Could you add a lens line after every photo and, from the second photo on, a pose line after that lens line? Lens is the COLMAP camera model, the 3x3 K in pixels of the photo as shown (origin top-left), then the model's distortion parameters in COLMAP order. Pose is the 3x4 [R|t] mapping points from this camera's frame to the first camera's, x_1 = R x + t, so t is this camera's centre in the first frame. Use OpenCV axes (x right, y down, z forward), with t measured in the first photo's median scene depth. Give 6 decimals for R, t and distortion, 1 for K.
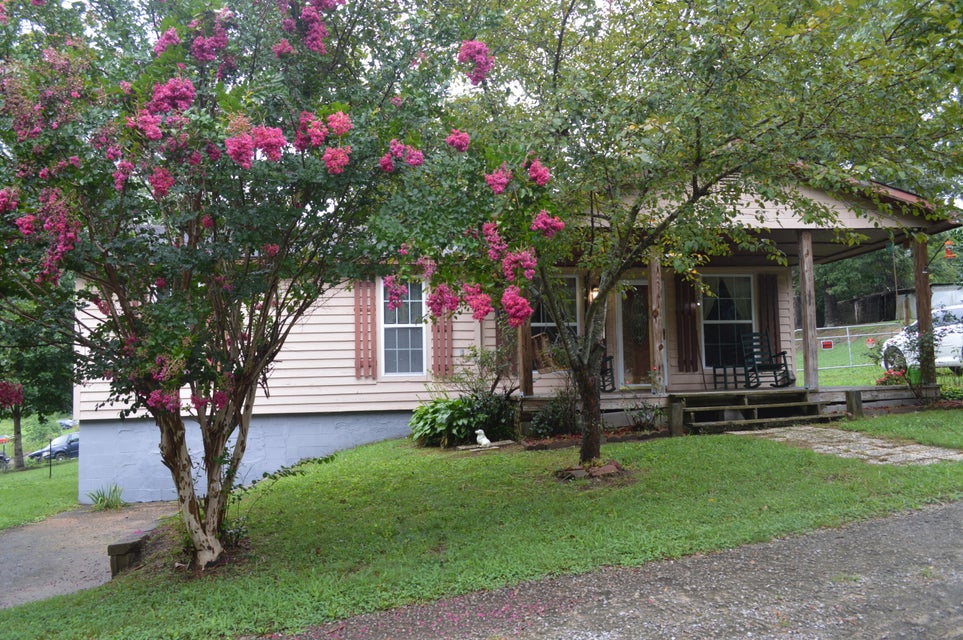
lens RADIAL K [[800.0, 0, 483.5], [0, 800.0, 323.3], [0, 0, 1]] dist [-0.011912, -0.003854]
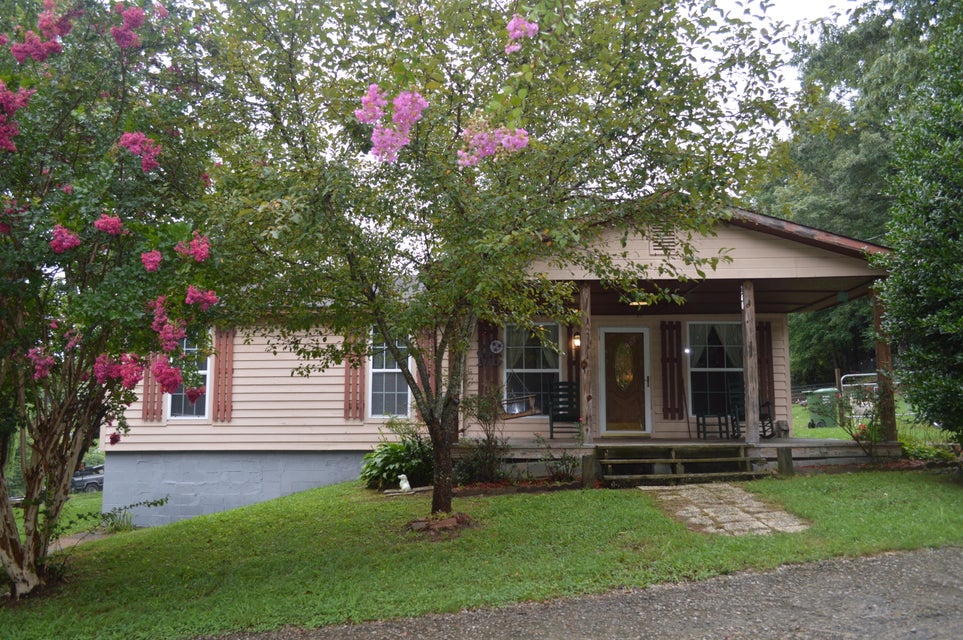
lens RADIAL K [[762.8, 0, 480.9], [0, 762.8, 317.1], [0, 0, 1]] dist [-0.009604, 0.007182]
pose [[0.984127, -0.000816, -0.177462, 0.250128], [-0.008752, 0.998549, -0.053126, -0.018991], [0.177248, 0.053836, 0.982693, 0.025023]]
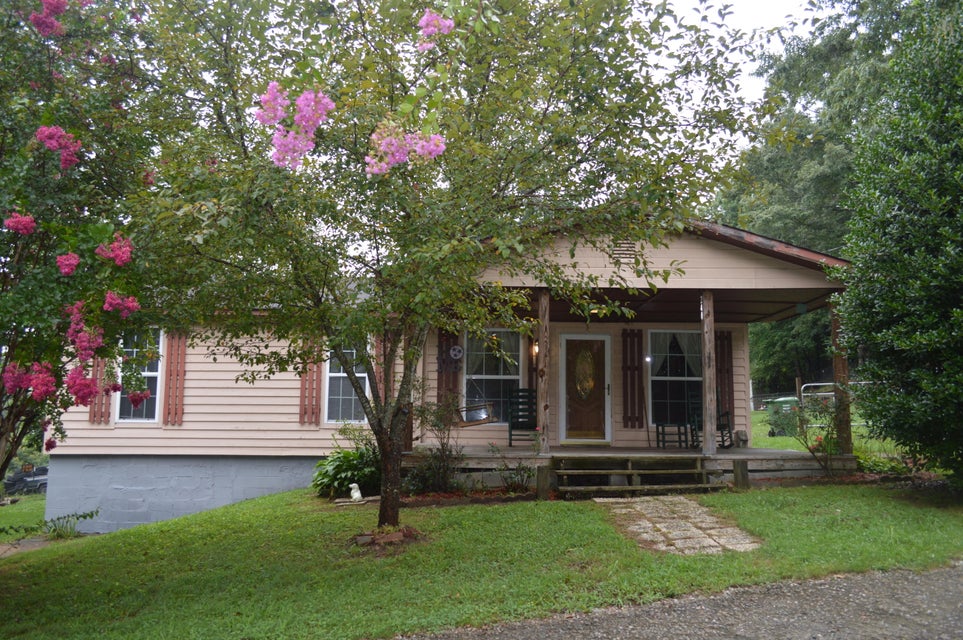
lens RADIAL K [[762.8, 0, 479.9], [0, 762.8, 317.2], [0, 0, 1]] dist [-0.009604, 0.007182]
pose [[0.990049, 0.015010, -0.139918, 0.262500], [-0.023035, 0.998170, -0.055912, -0.025823], [0.138823, 0.058578, 0.988583, 0.045355]]
